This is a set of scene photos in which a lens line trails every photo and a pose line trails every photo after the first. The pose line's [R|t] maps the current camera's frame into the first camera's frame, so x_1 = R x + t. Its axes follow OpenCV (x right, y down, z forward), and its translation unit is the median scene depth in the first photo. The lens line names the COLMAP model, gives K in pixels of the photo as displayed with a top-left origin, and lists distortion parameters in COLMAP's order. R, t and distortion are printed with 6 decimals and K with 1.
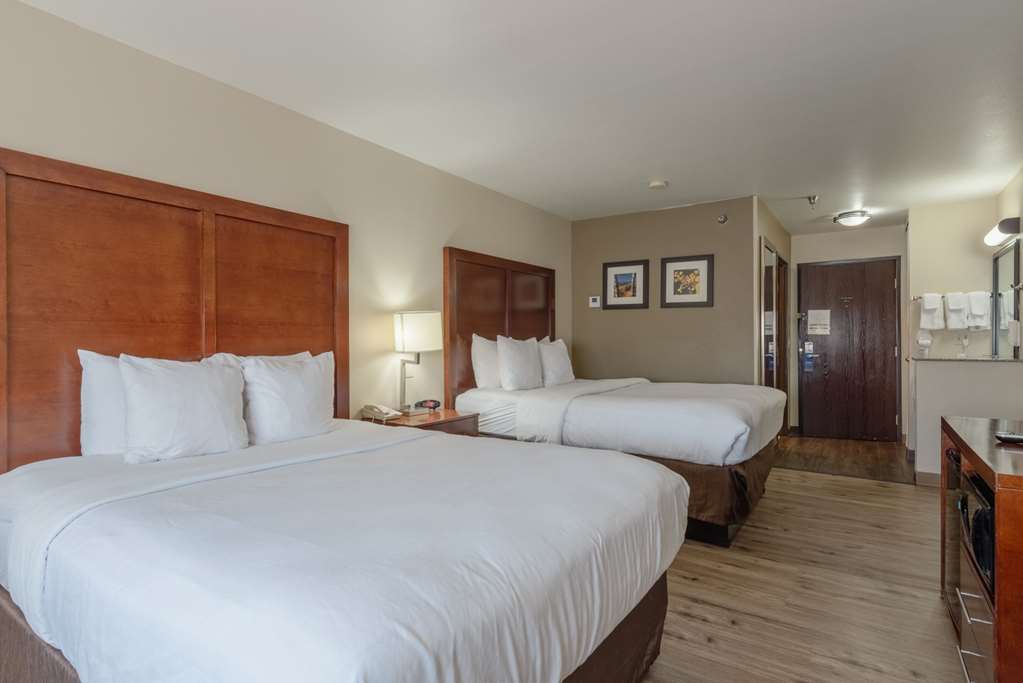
lens RADIAL K [[519.8, 0, 512.7], [0, 519.8, 340.7], [0, 0, 1]] dist [0.004452, -0.001112]
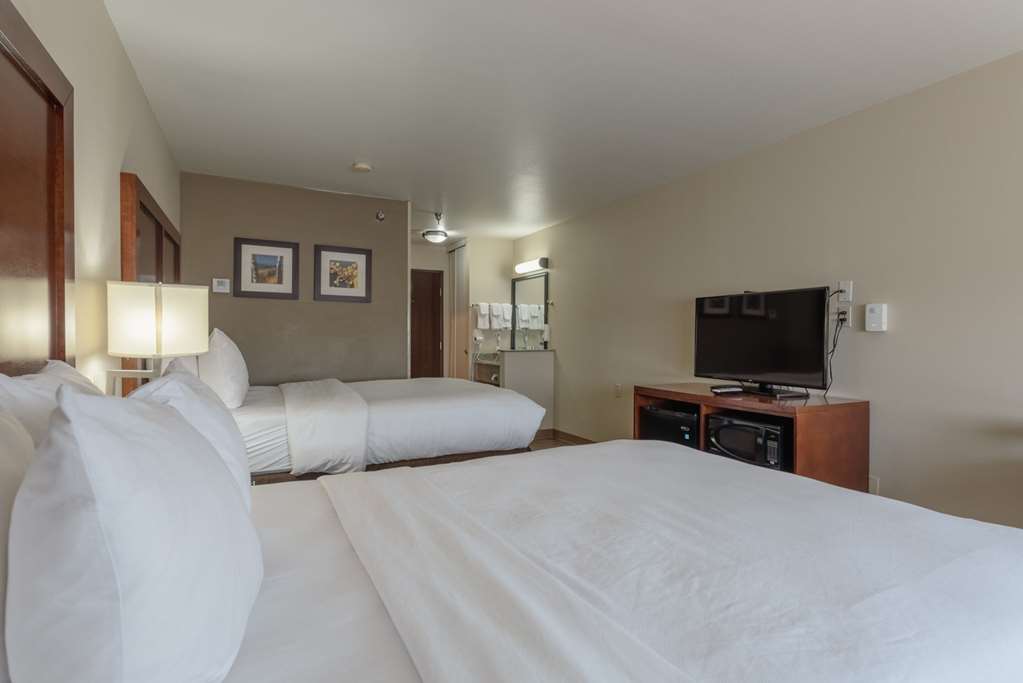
lens RADIAL K [[519.8, 0, 516.0], [0, 519.8, 338.9], [0, 0, 1]] dist [0.004452, -0.001112]
pose [[0.475655, 0.000804, 0.879631, -0.346037], [-0.004199, 0.999990, 0.001357, 0.001512], [-0.879622, -0.004339, 0.475654, 0.274159]]
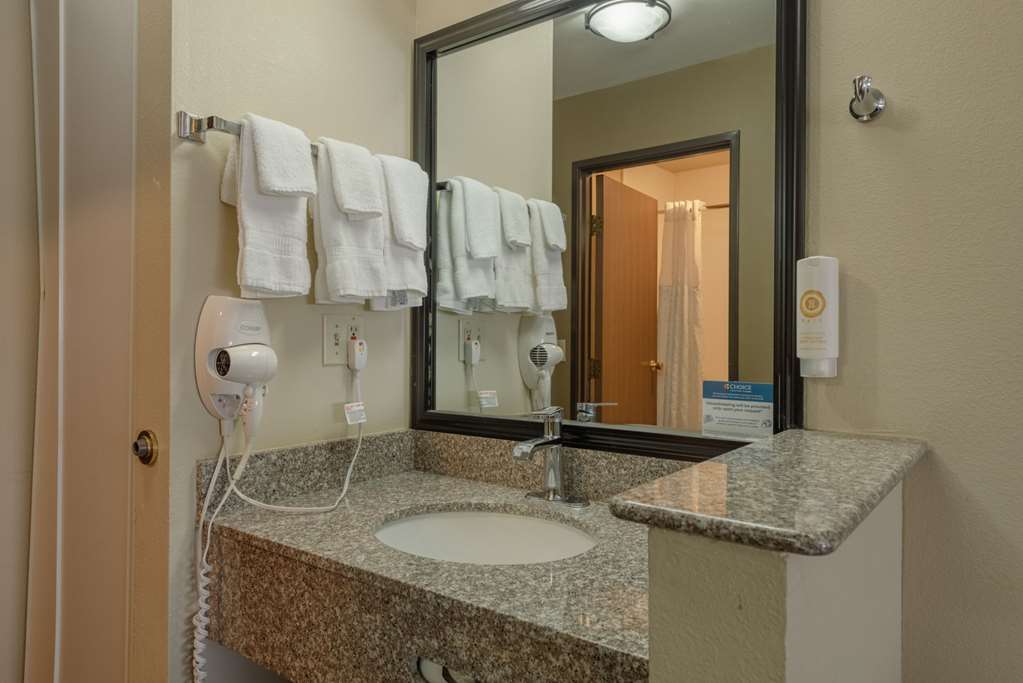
lens RADIAL K [[665.9, 0, 511.6], [0, 665.9, 335.0], [0, 0, 1]] dist [0.000316, 0.000112]
pose [[0.054094, 0.007815, 0.998505, 0.538374], [-0.006033, 0.999954, -0.007500, -0.004229], [-0.998518, -0.005618, 0.054139, 0.879712]]
